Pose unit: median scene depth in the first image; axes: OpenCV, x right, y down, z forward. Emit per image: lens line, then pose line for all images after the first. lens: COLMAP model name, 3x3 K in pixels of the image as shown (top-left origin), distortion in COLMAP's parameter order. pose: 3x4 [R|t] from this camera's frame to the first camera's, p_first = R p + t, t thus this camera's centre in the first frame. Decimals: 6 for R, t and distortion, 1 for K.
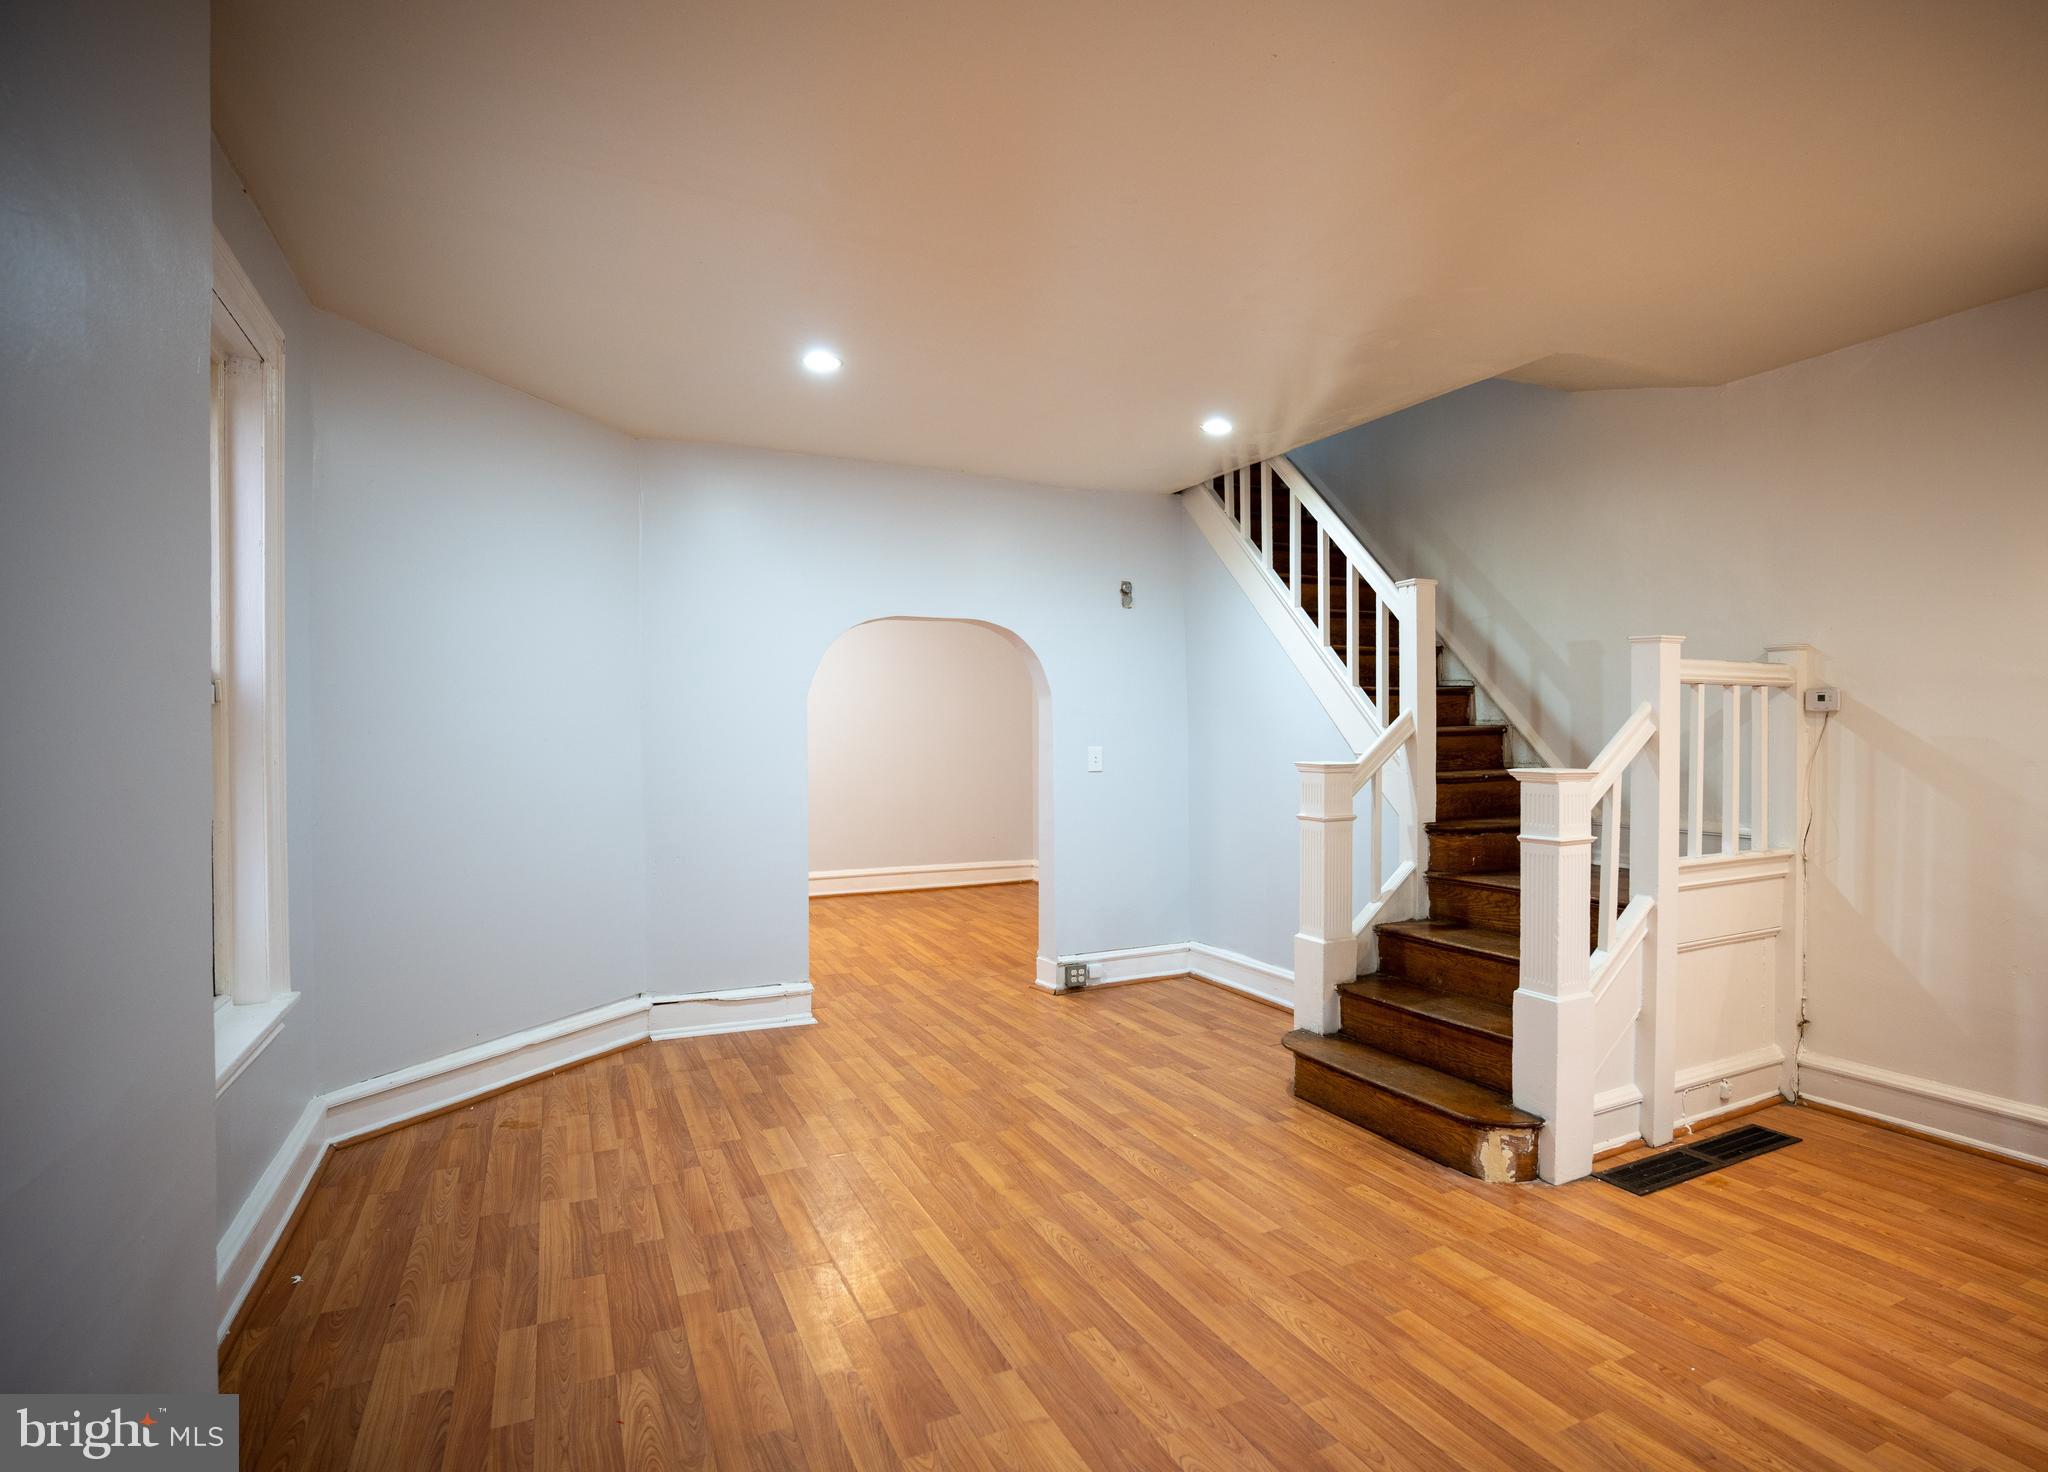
lens RADIAL K [[1077.6, 0, 1109.9], [0, 1077.6, 736.3], [0, 0, 1]] dist [-0.110400, 0.078065]
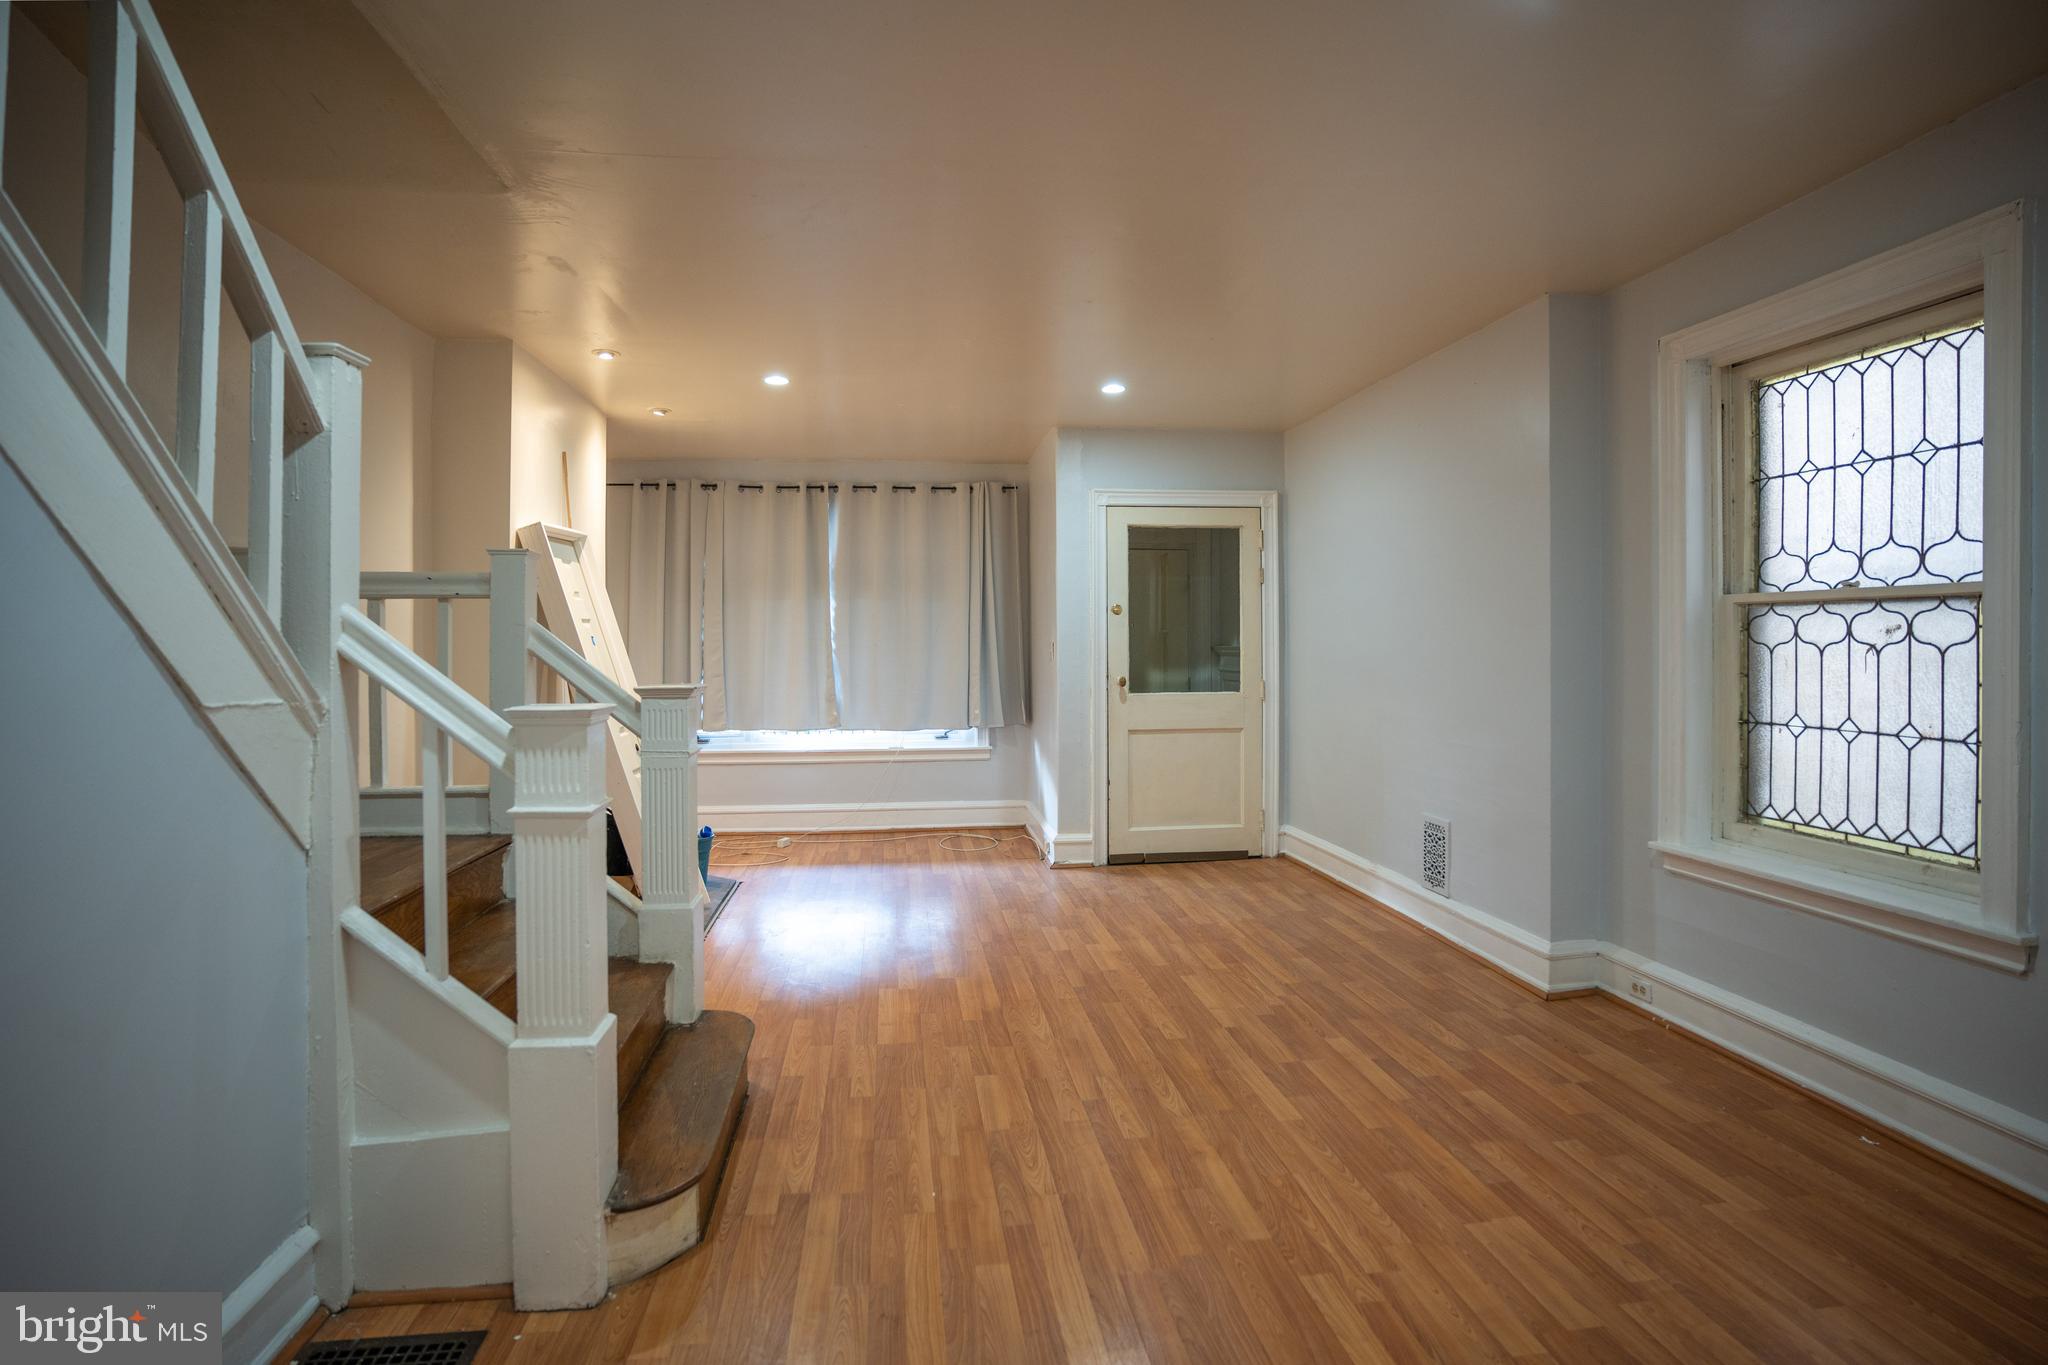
lens RADIAL K [[1022.2, 0, 1017.3], [0, 1022.2, 648.0], [0, 0, 1]] dist [-0.083274, 0.043000]
pose [[-0.934619, 0.004601, 0.355620, -0.224020], [0.006359, 0.999973, 0.003774, -0.005764], [-0.355593, 0.005789, -0.934623, 1.634524]]
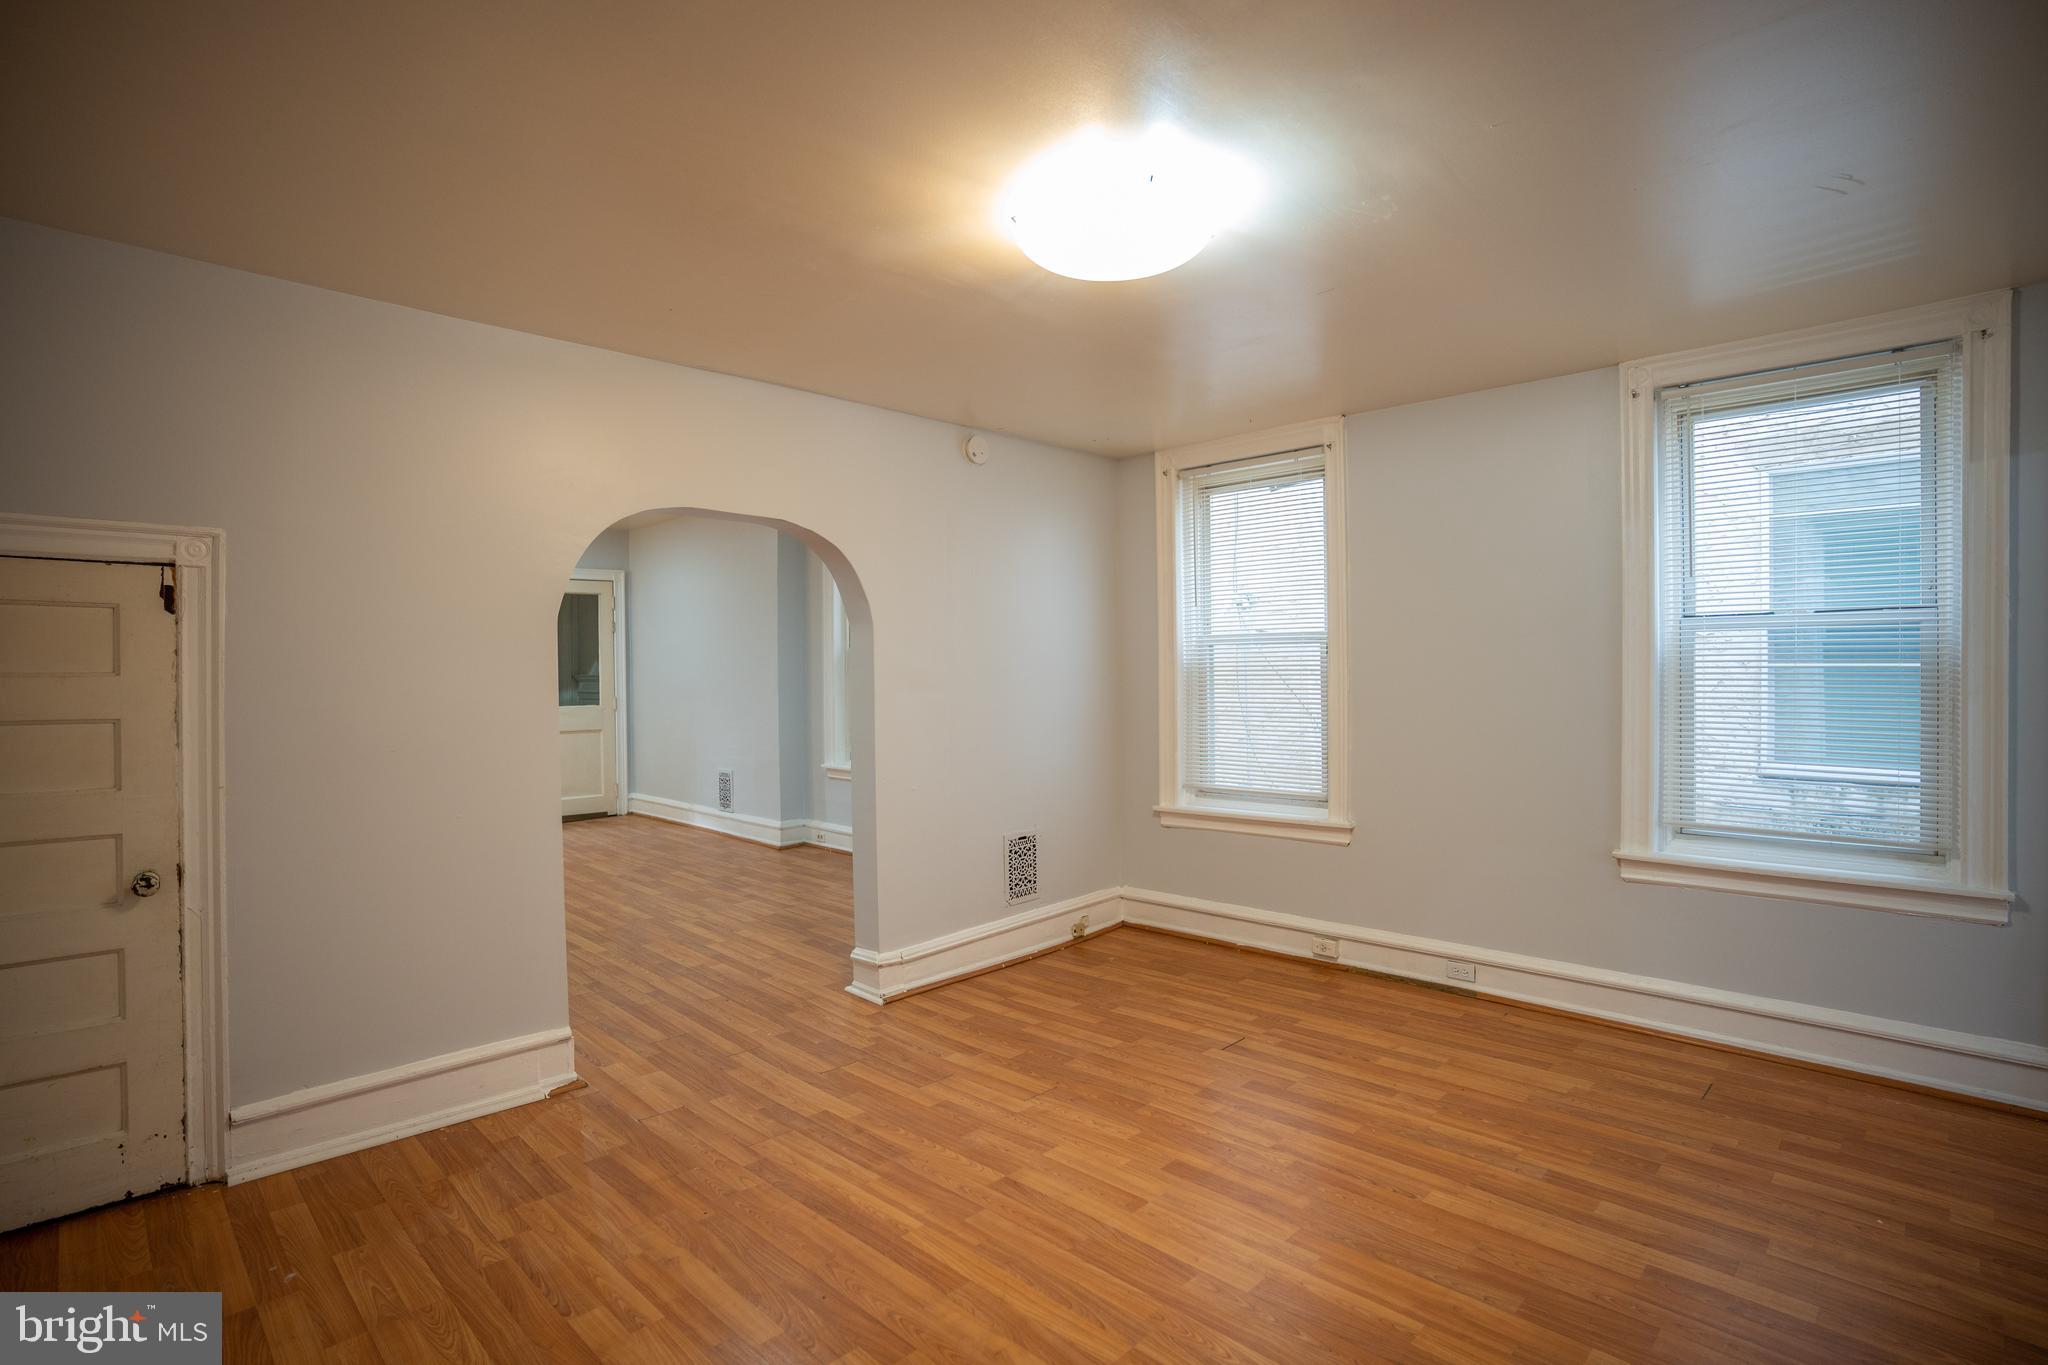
lens RADIAL K [[1000.3, 0, 1023.3], [0, 1000.3, 684.0], [0, 0, 1]] dist [-0.095600, 0.053834]
pose [[-0.954673, 0.015412, -0.297258, -0.245531], [0.011355, 0.999817, 0.015372, -0.001509], [0.297441, 0.011300, -0.954673, 2.602960]]
